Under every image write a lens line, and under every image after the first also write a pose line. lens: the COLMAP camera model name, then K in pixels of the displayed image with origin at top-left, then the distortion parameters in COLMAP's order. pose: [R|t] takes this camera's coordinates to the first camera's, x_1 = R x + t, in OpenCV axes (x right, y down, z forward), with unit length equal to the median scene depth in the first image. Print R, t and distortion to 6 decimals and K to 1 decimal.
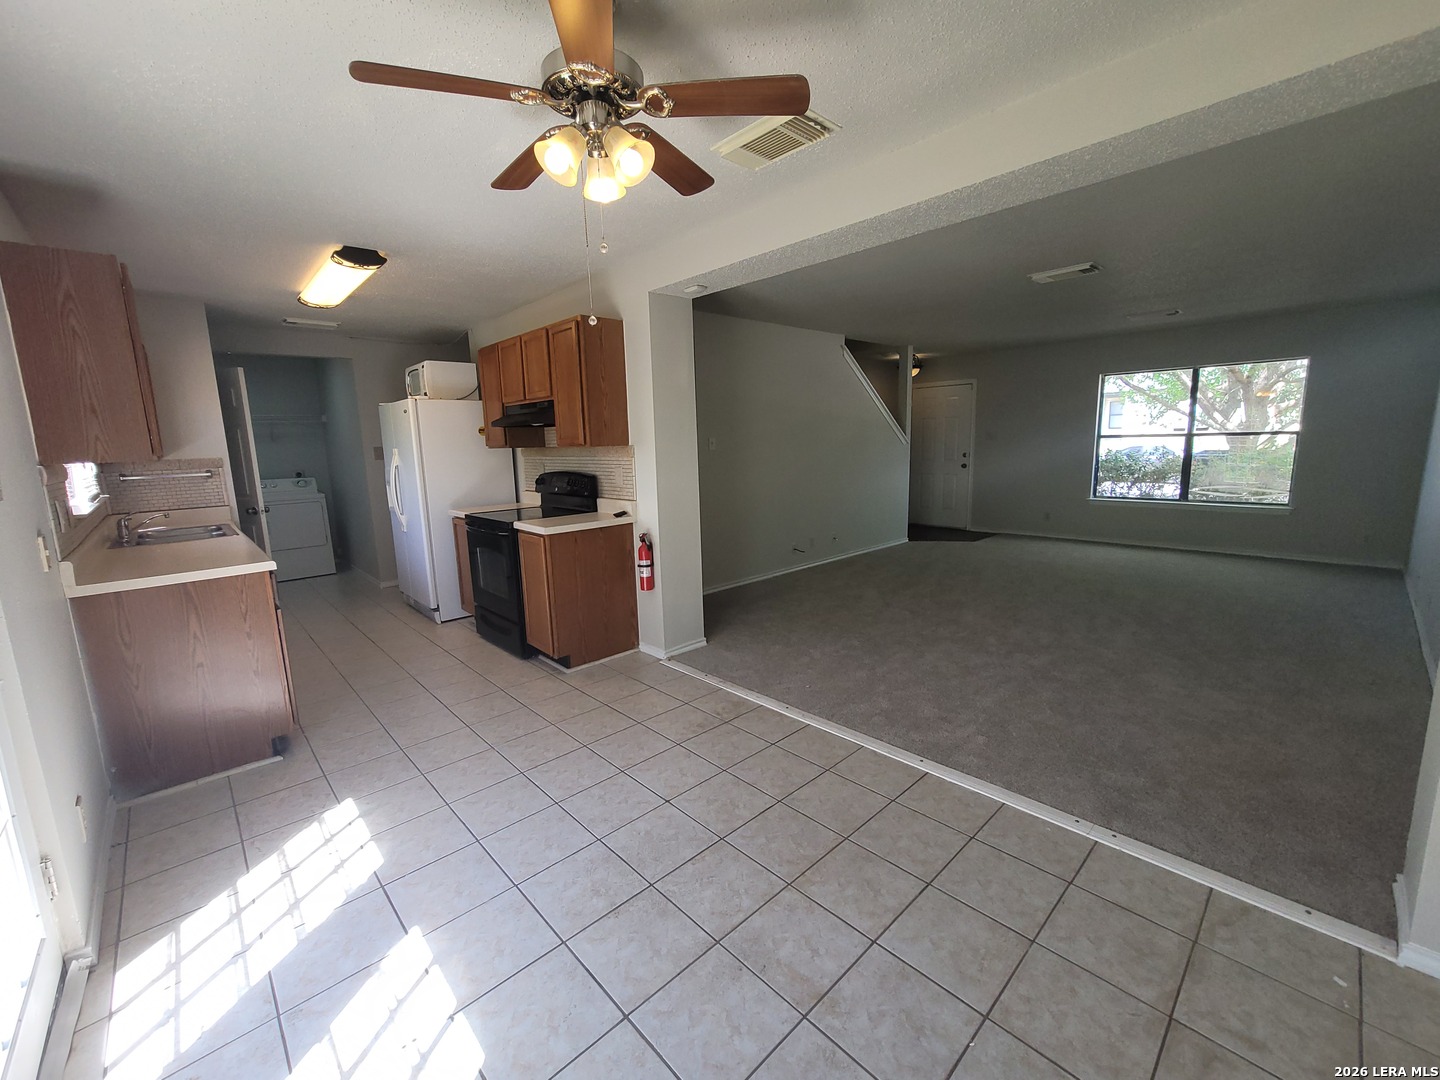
lens RADIAL K [[587.7, 0, 718.1], [0, 587.7, 538.4], [0, 0, 1]] dist [-0.006851, 0.001382]
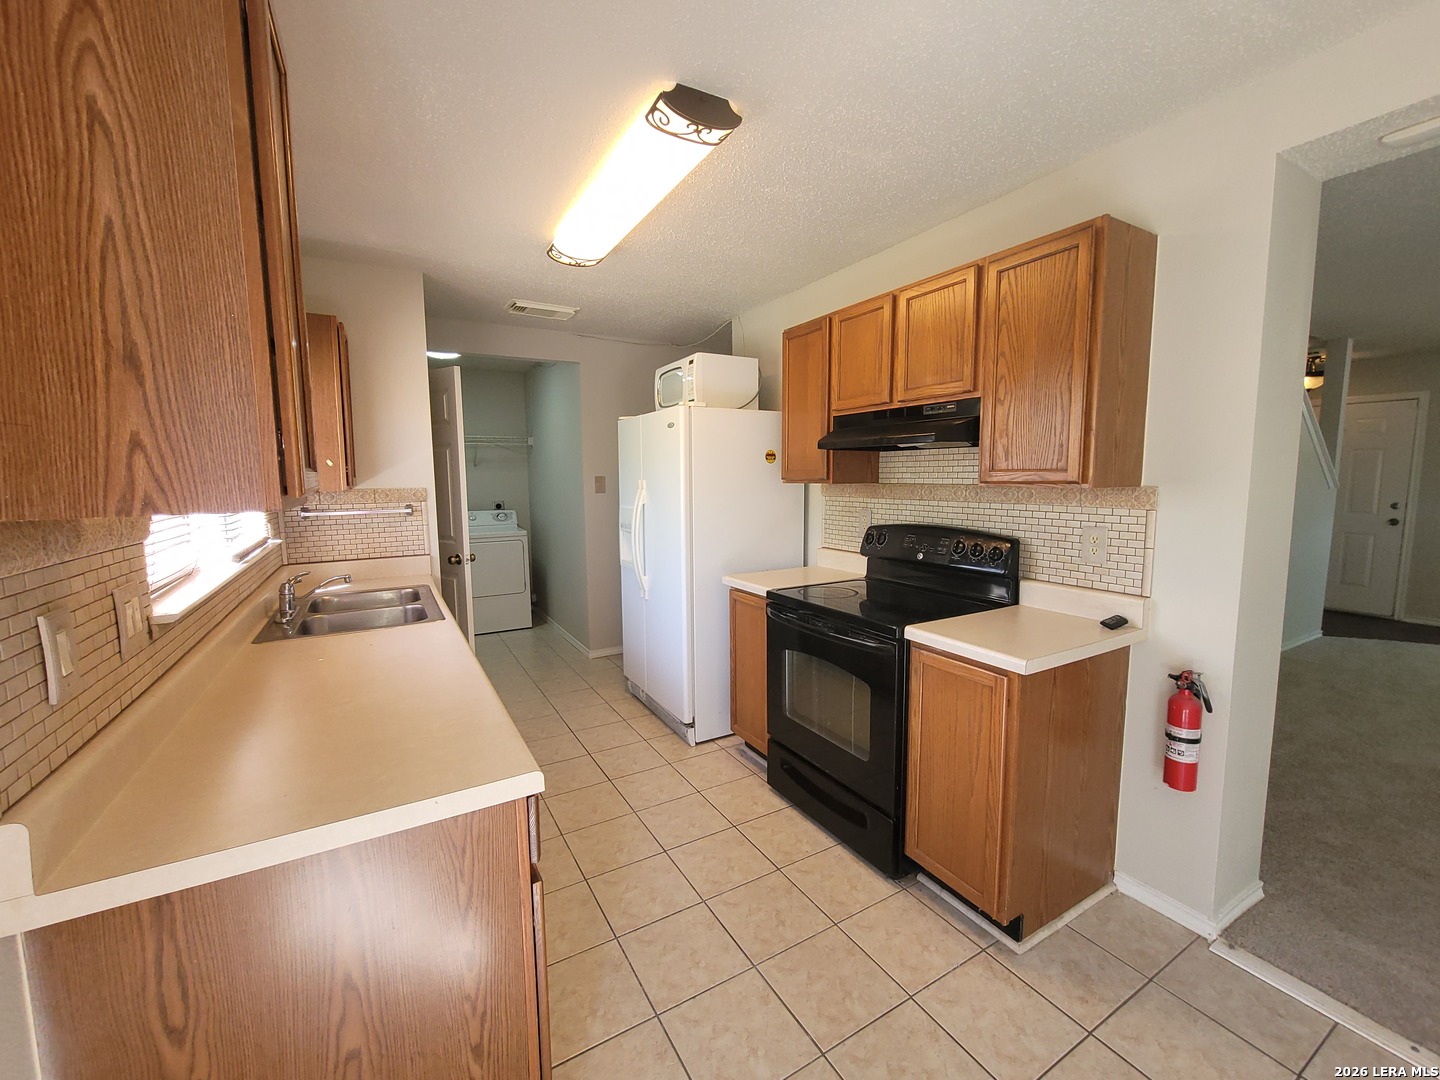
lens RADIAL K [[587.7, 0, 720.9], [0, 587.7, 539.7], [0, 0, 1]] dist [-0.006851, 0.001382]
pose [[0.974741, 0.044085, -0.218943, -0.345437], [-0.055649, 0.997347, -0.046934, -0.062286], [0.216293, 0.057933, 0.974608, 0.391747]]
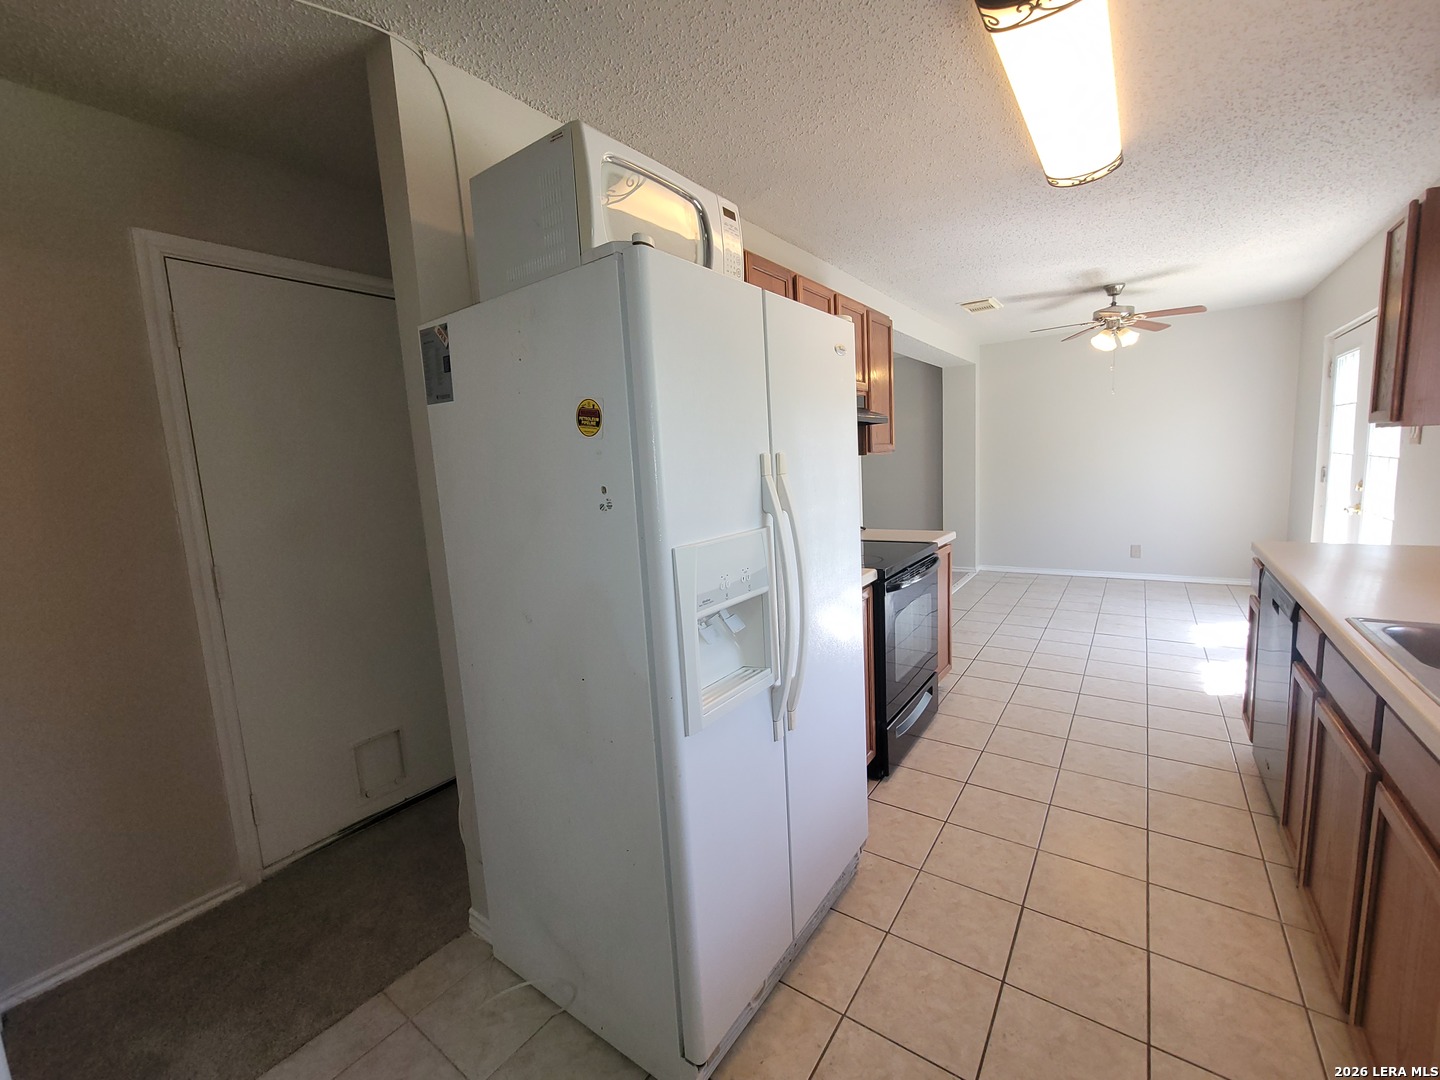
lens RADIAL K [[587.7, 0, 721.0], [0, 587.7, 538.6], [0, 0, 1]] dist [-0.006851, 0.001382]
pose [[-0.193362, -0.094063, 0.976608, -0.943982], [0.218591, 0.966244, 0.136345, -0.182397], [-0.956467, 0.239841, -0.166273, 1.233163]]
